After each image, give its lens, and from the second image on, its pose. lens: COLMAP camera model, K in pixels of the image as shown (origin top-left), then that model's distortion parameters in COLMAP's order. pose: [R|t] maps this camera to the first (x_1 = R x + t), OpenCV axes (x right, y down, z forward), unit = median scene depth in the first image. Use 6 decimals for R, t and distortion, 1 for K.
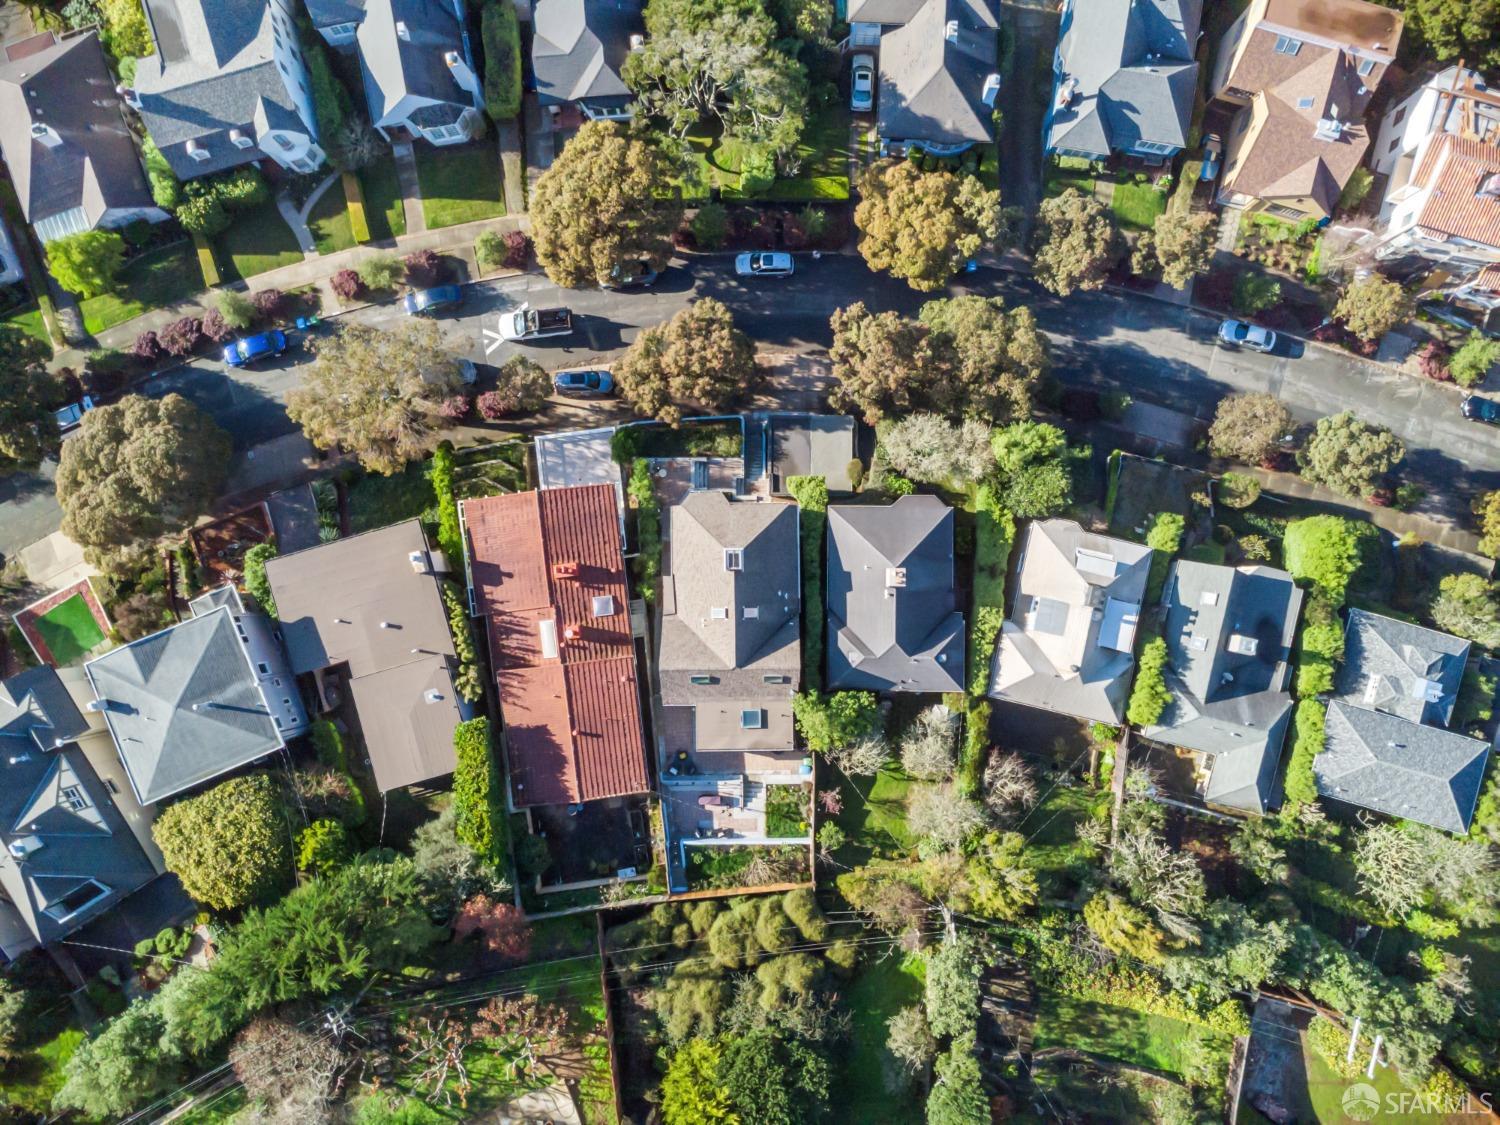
lens RADIAL K [[1053.0, 0, 757.4], [0, 1053.0, 559.3], [0, 0, 1]] dist [-0.002446, -0.000937]
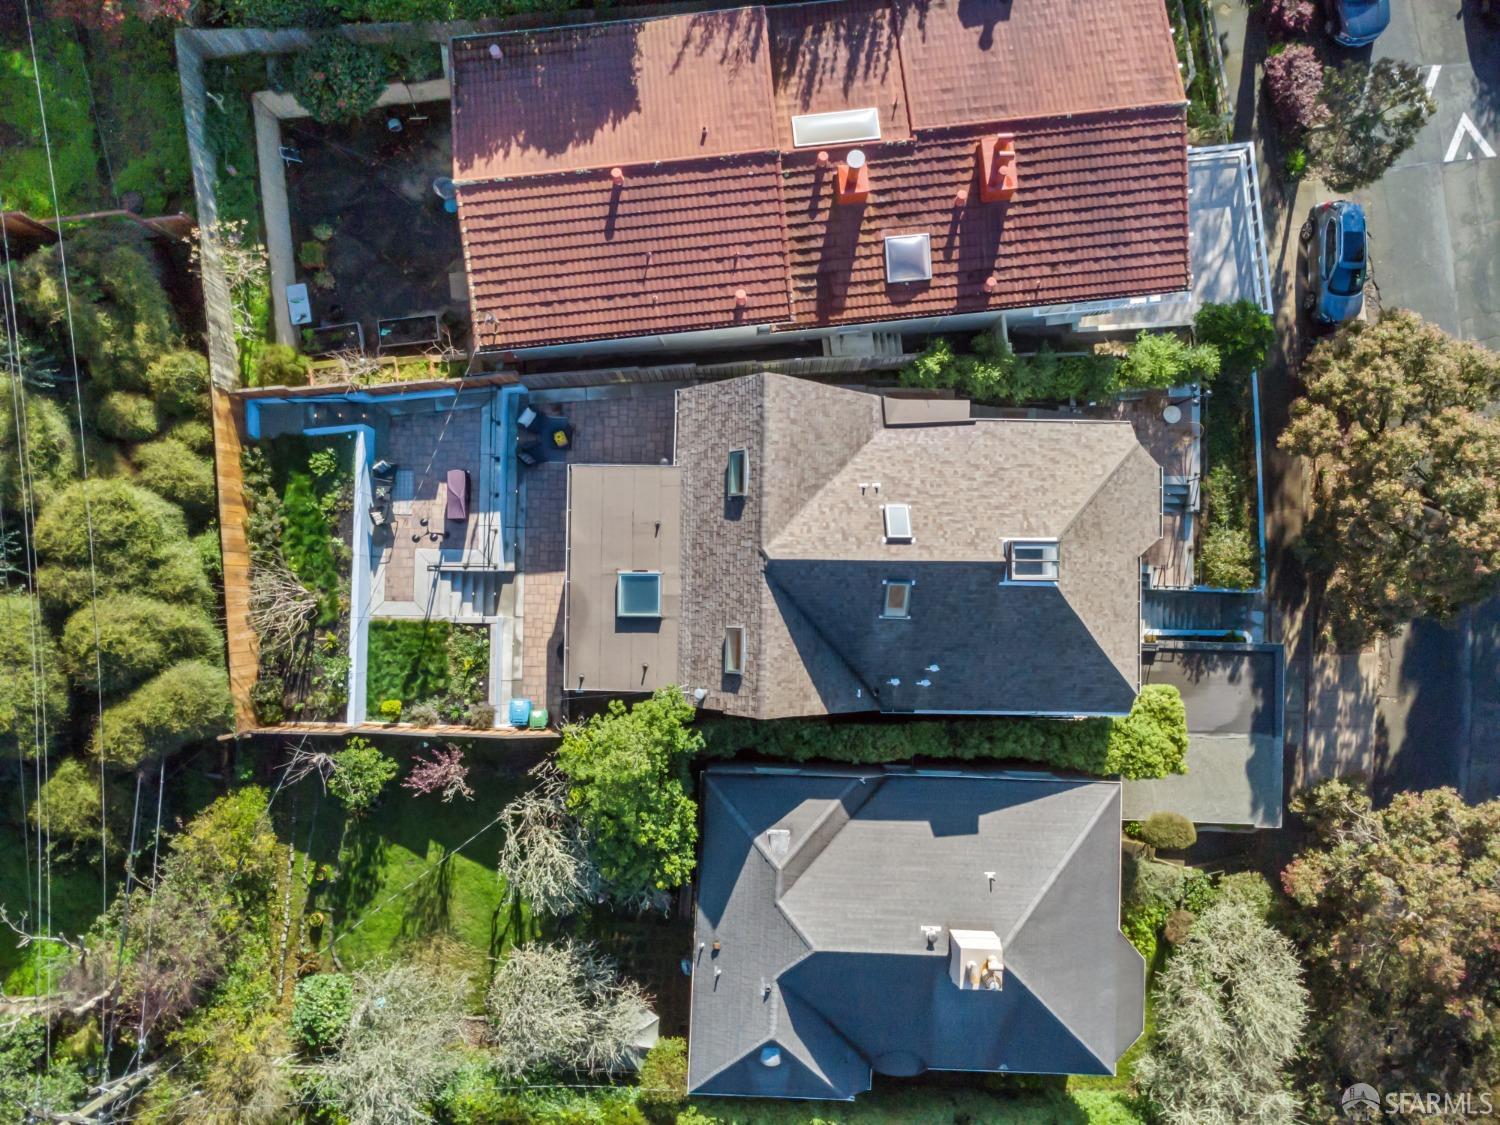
lens RADIAL K [[1053.0, 0, 757.4], [0, 1053.0, 559.3], [0, 0, 1]] dist [-0.002446, -0.000937]
pose [[-0.024158, 0.999201, -0.031852, -0.007445], [-0.999196, -0.023114, 0.032746, 0.089713], [0.031983, 0.032617, 0.998956, 0.573462]]
